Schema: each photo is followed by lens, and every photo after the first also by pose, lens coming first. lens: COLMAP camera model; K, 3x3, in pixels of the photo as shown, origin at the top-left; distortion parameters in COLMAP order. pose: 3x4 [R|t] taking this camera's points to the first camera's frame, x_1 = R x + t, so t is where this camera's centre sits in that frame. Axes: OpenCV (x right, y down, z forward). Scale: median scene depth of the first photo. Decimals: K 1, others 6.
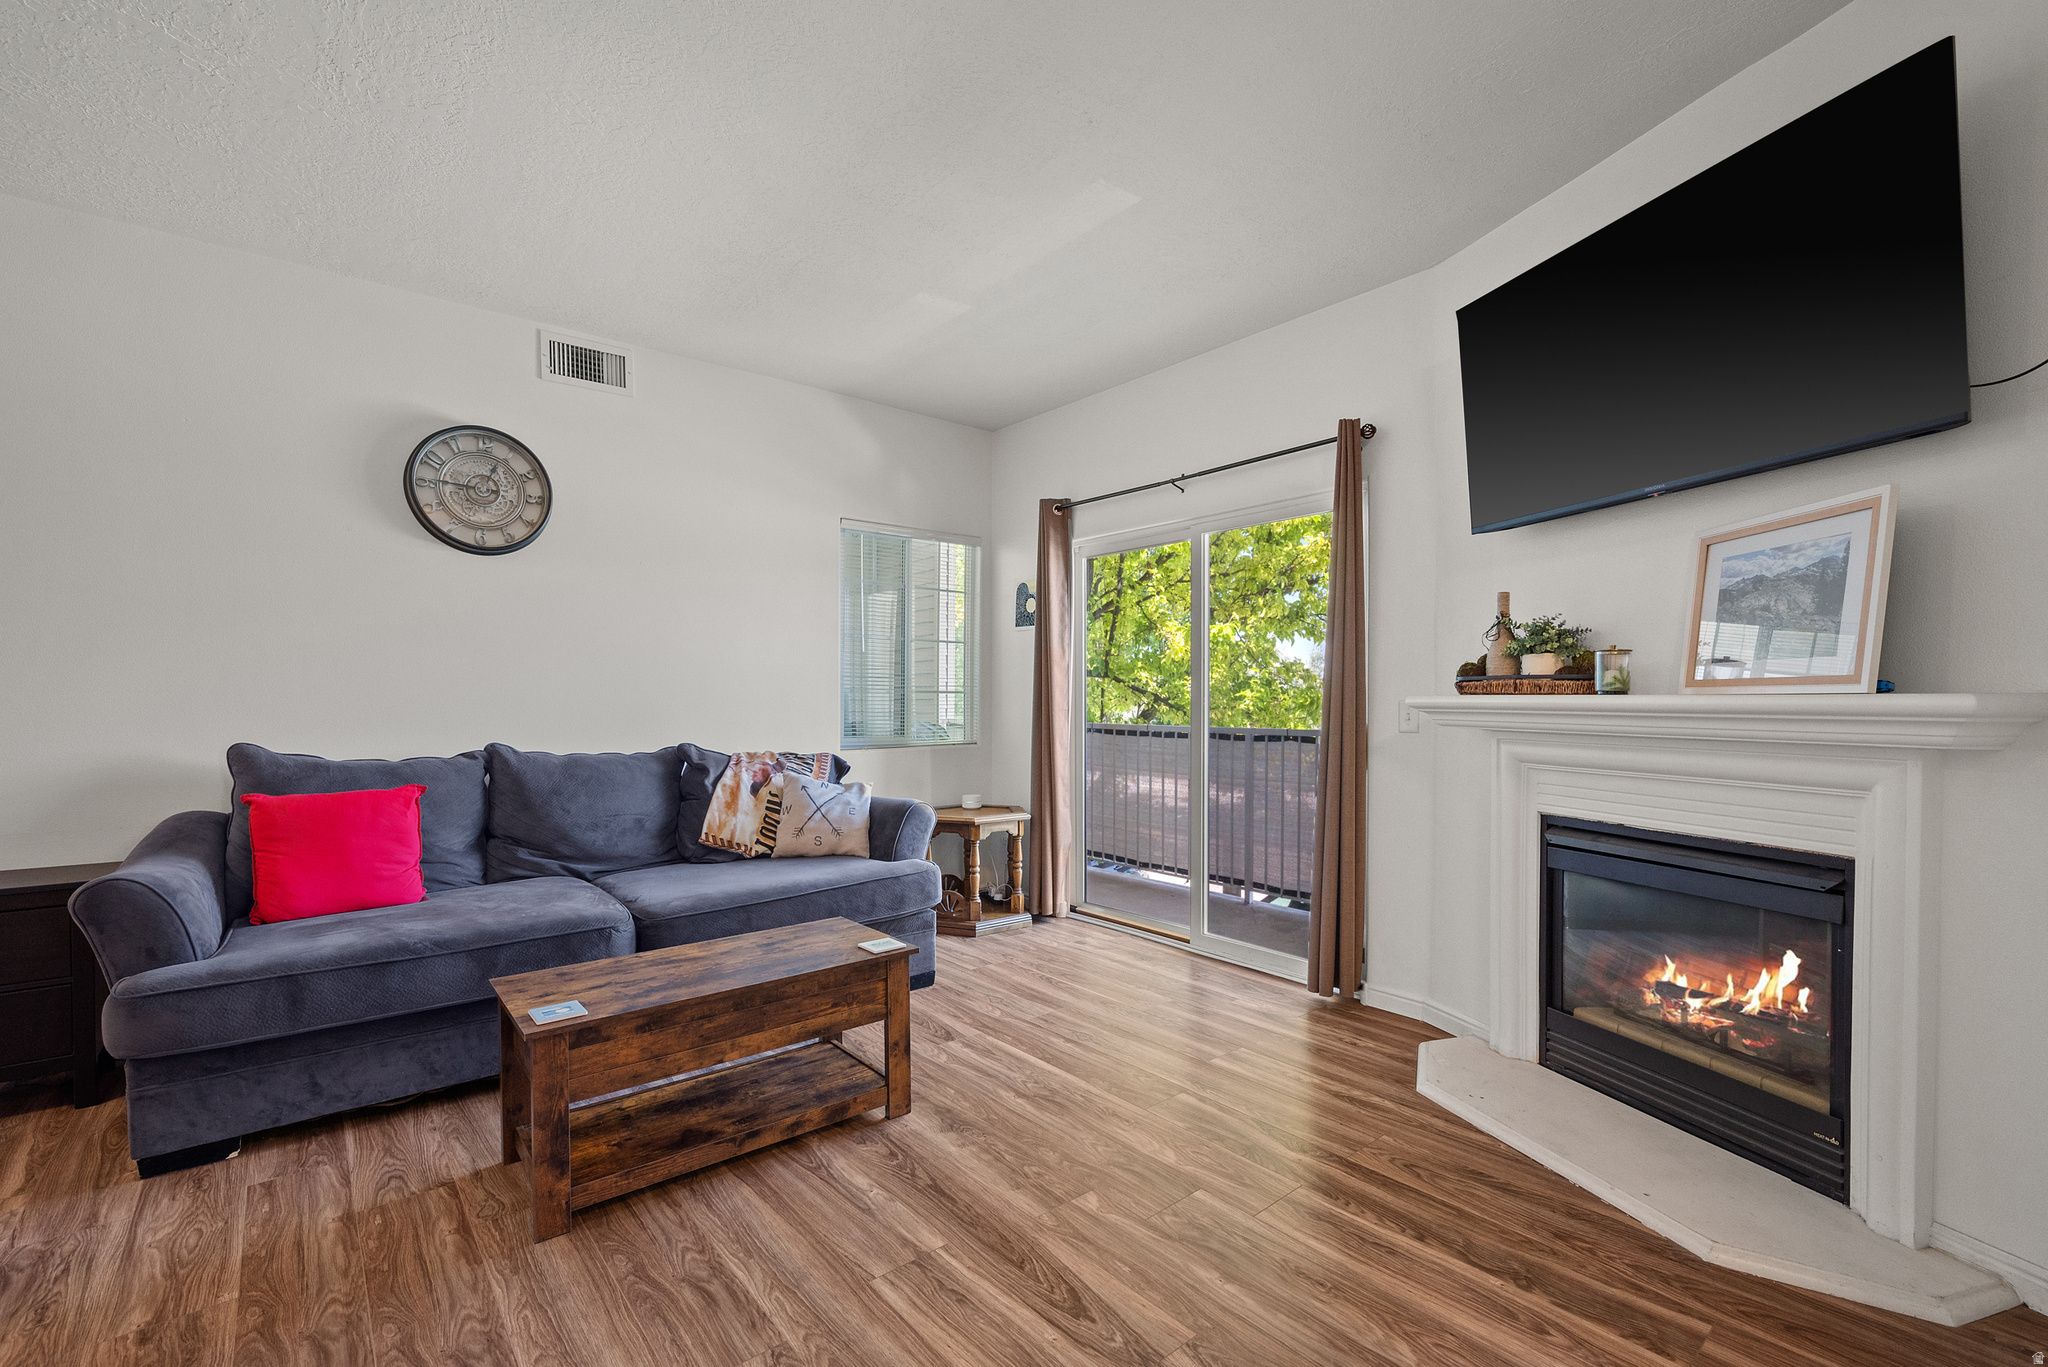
lens RADIAL K [[874.2, 0, 1029.5], [0, 874.2, 700.4], [0, 0, 1]] dist [-0.000900, -0.000199]
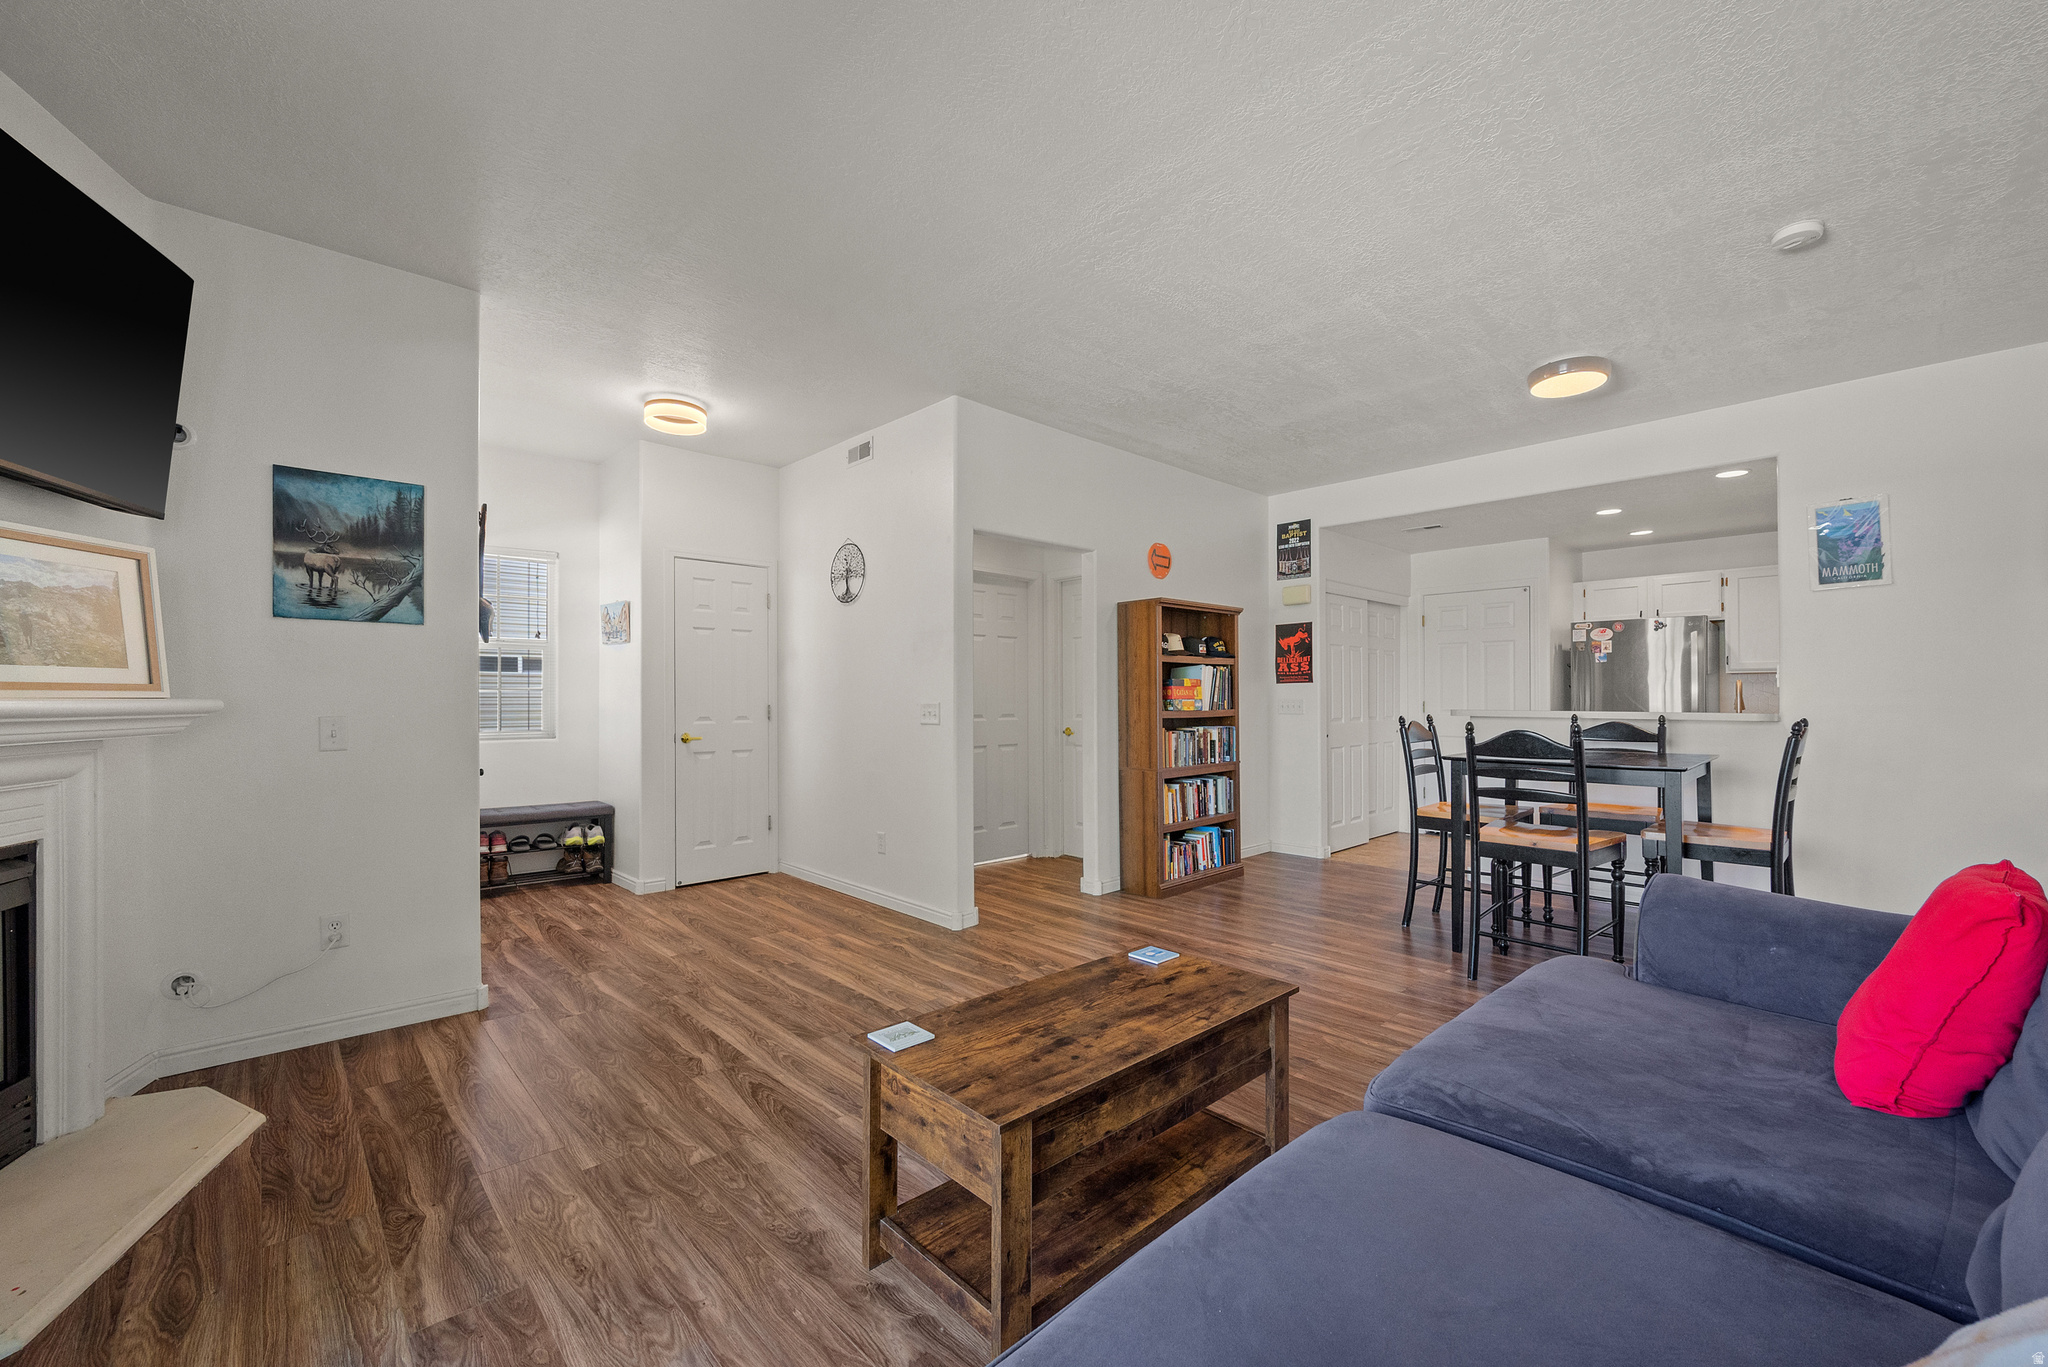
lens RADIAL K [[815.6, 0, 1033.4], [0, 815.6, 692.3], [0, 0, 1]] dist [0.000031, 0.000017]
pose [[-0.997707, 0.002123, -0.067645, -0.245554], [0.002203, 0.999997, -0.001103, -0.008864], [0.067642, -0.001250, -0.997709, 1.781071]]
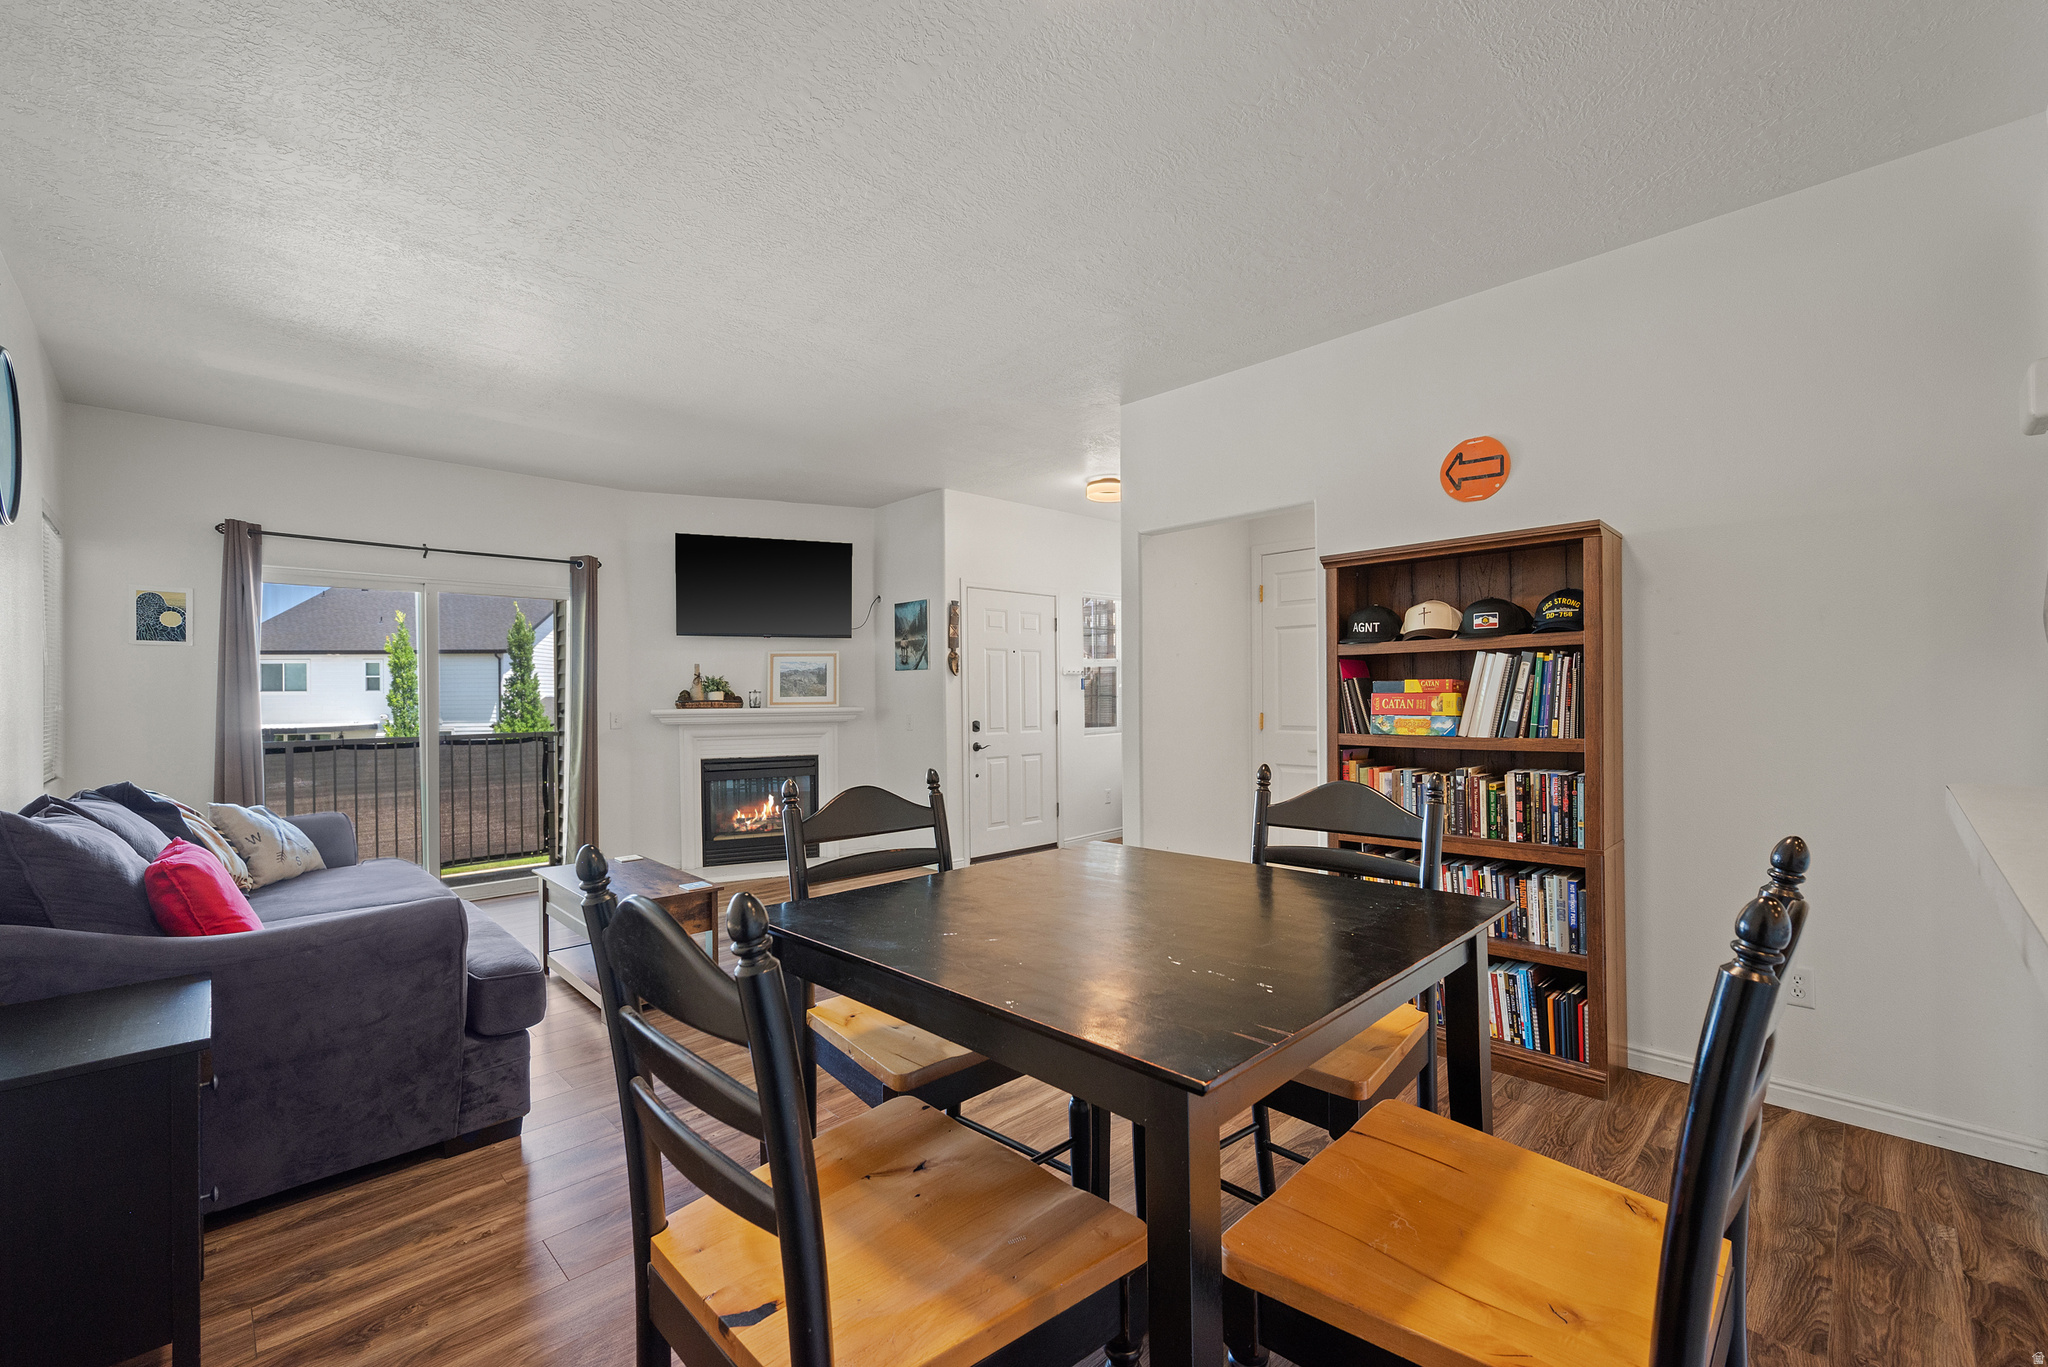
lens RADIAL K [[854.7, 0, 1027.3], [0, 854.7, 693.7], [0, 0, 1]] dist [-0.000075, -0.000007]
pose [[-0.075463, 0.003022, 0.997144, -2.044142], [0.016066, 0.999869, -0.001815, -0.031965], [-0.997019, 0.015883, -0.075502, 0.347642]]
